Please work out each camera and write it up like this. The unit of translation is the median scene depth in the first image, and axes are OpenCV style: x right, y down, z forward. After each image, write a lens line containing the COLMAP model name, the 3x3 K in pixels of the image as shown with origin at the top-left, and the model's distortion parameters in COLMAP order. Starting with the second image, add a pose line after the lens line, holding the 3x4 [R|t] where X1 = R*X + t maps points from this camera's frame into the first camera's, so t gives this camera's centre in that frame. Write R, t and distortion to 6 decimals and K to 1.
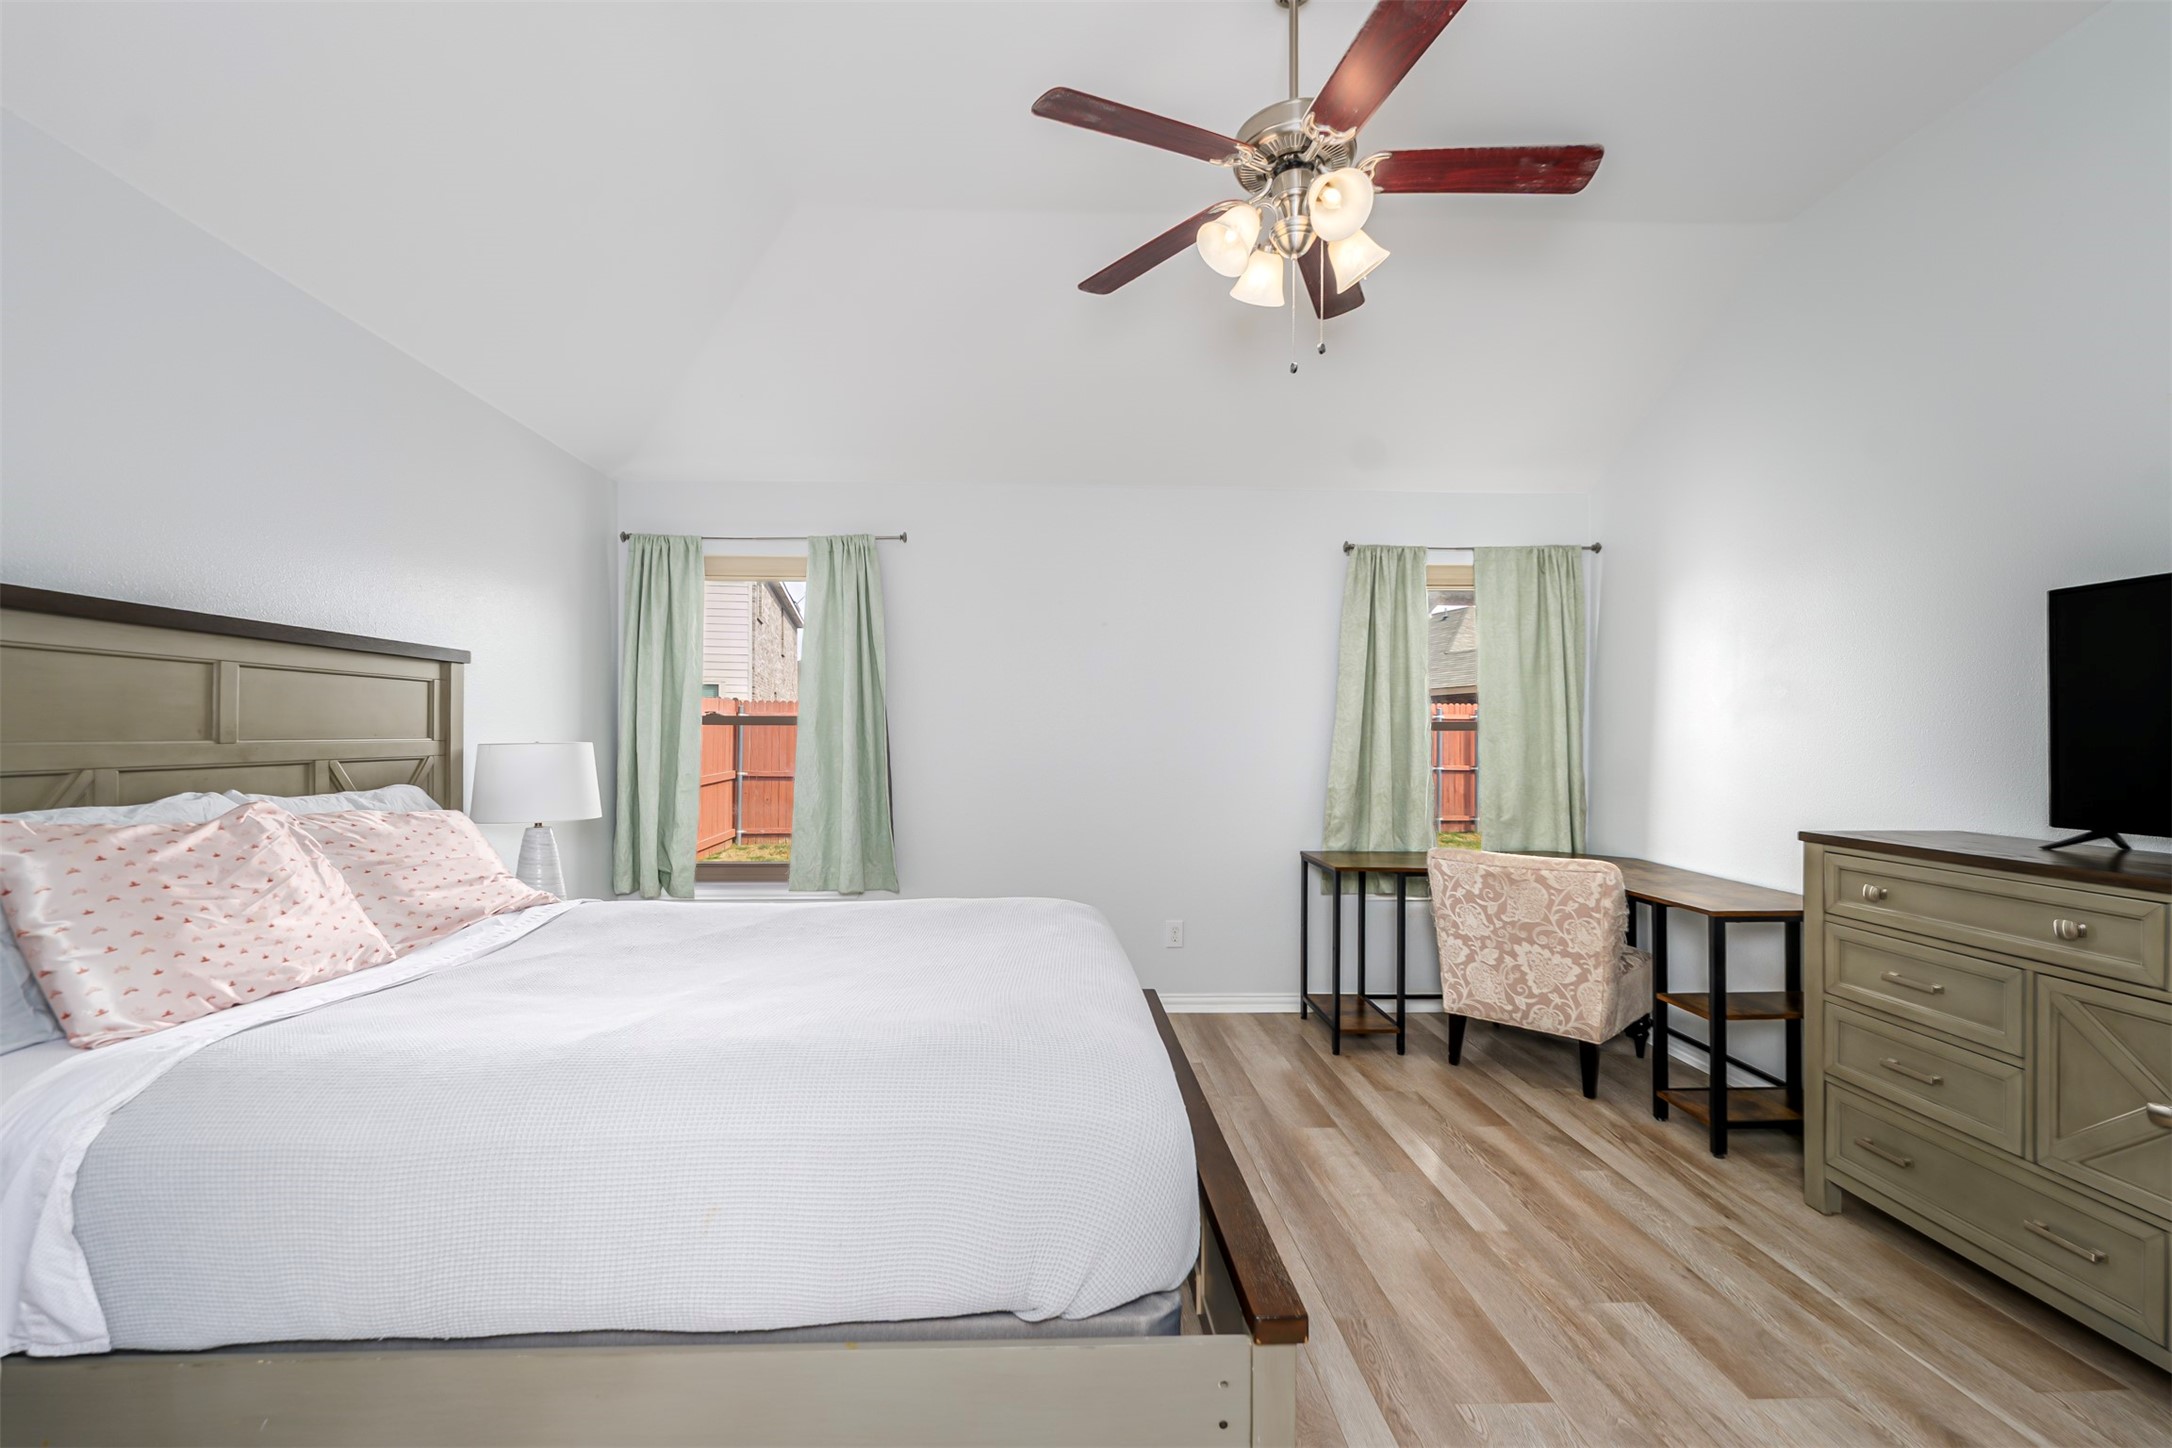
lens RADIAL K [[893.1, 0, 1080.2], [0, 893.1, 726.5], [0, 0, 1]] dist [-0.000353, 0.000005]
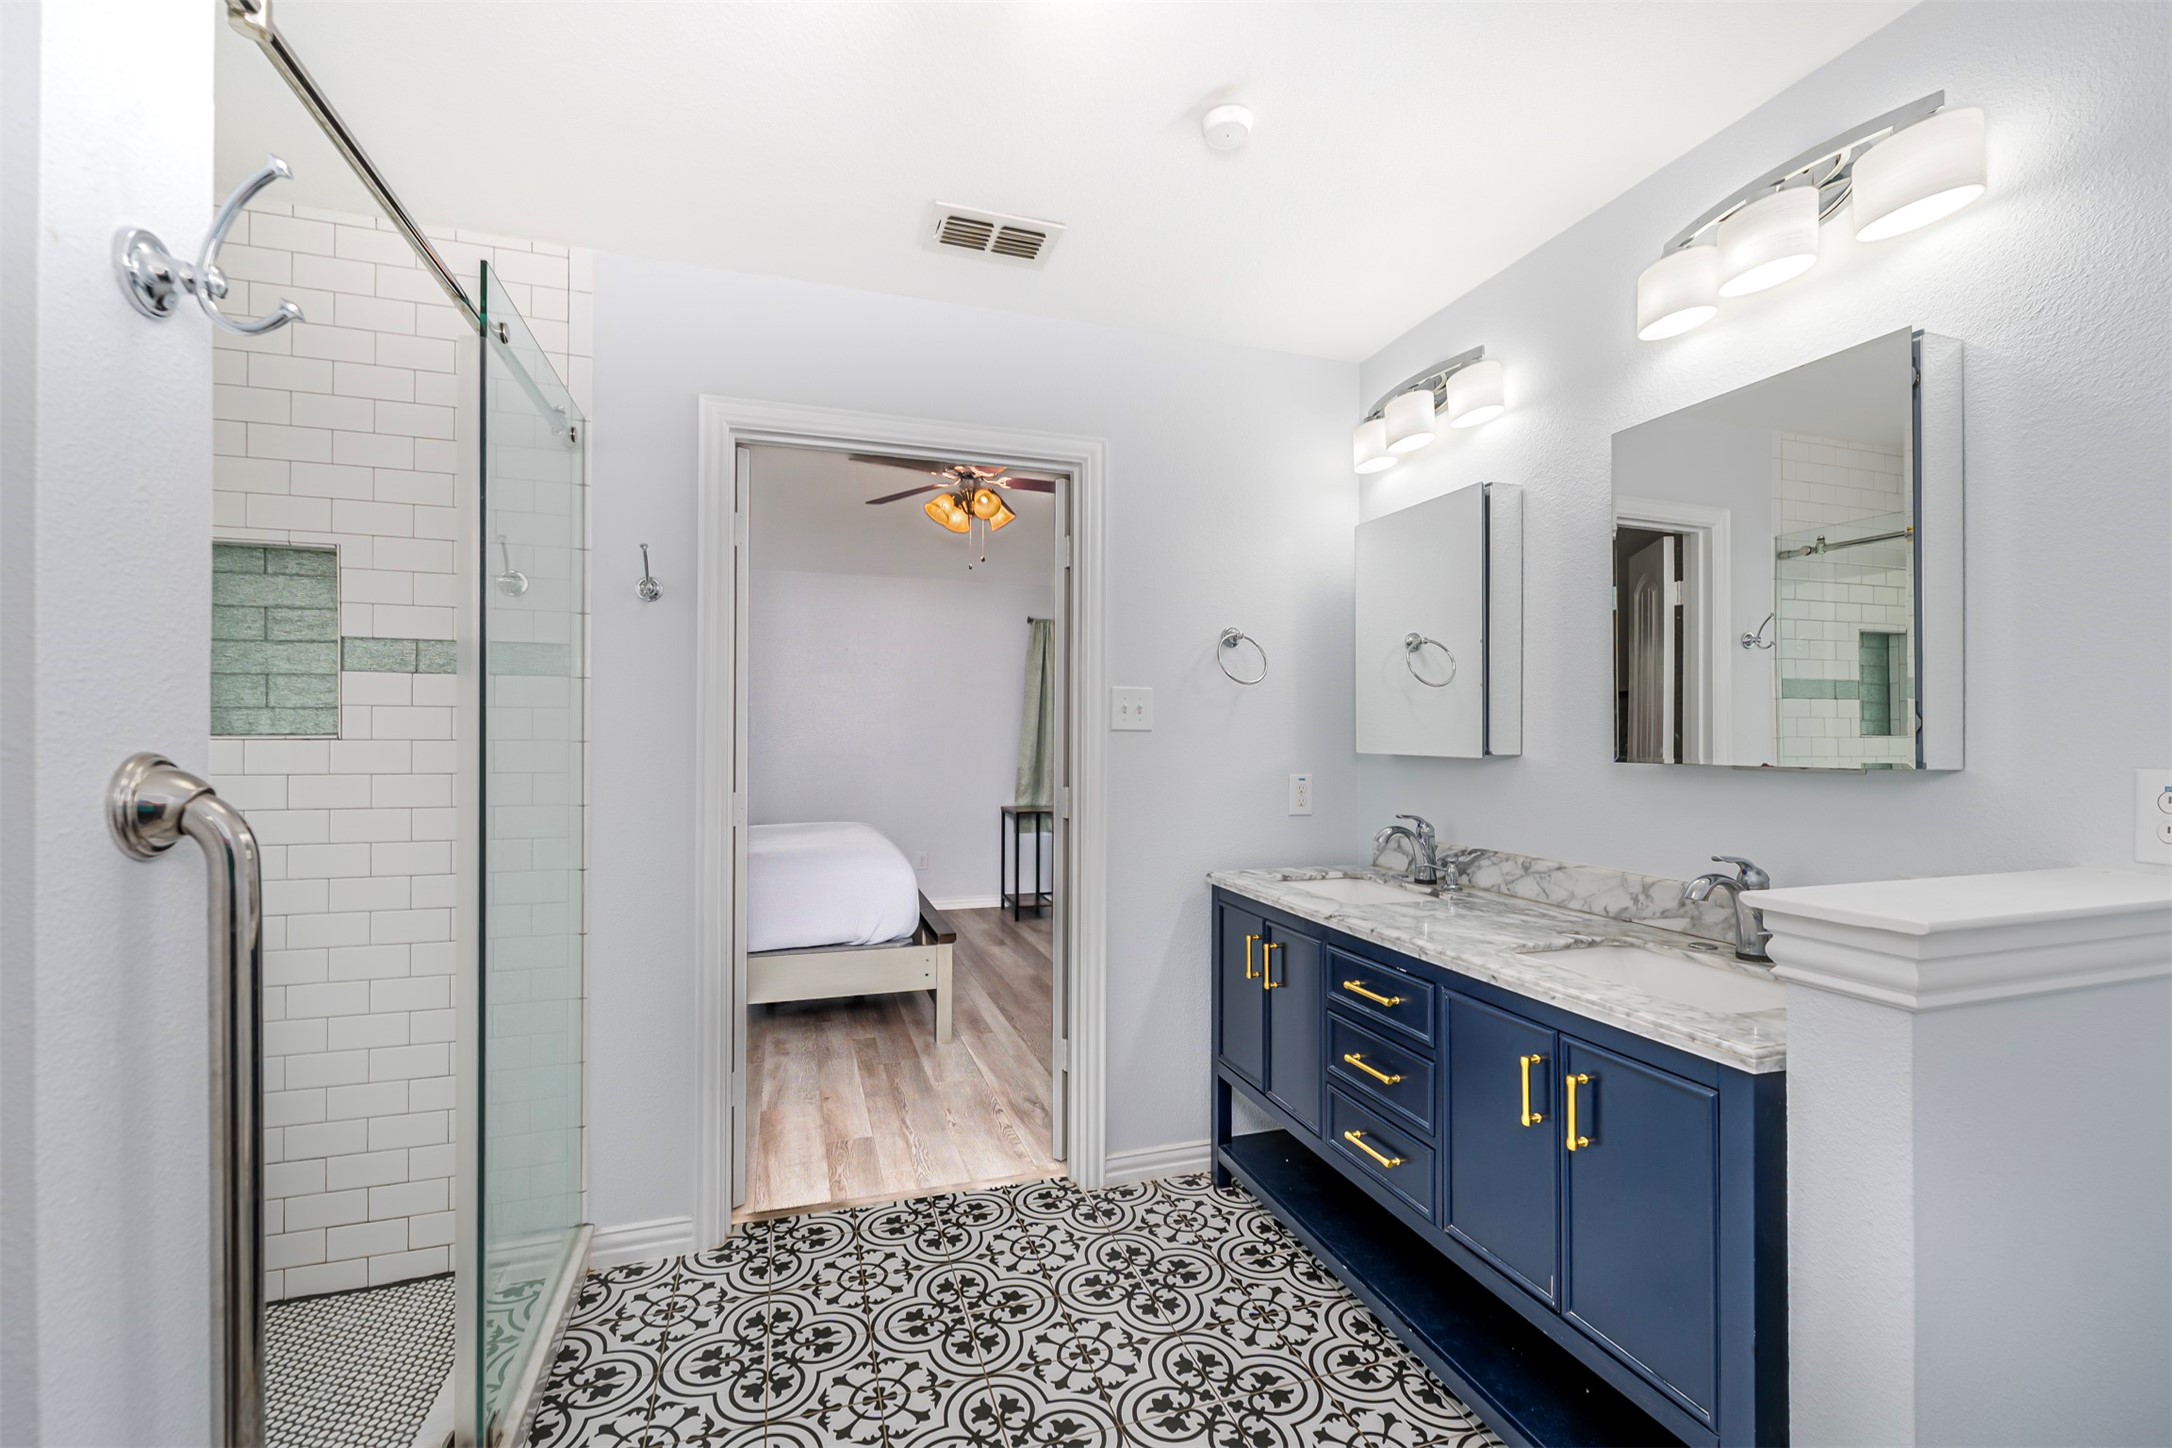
lens RADIAL K [[893.1, 0, 1083.1], [0, 893.1, 729.5], [0, 0, 1]] dist [-0.000353, 0.000005]
pose [[0.965255, 0.003540, 0.261287, -0.034227], [-0.003899, 0.999992, 0.000857, -0.000962], [-0.261281, -0.001846, 0.965261, -0.611587]]
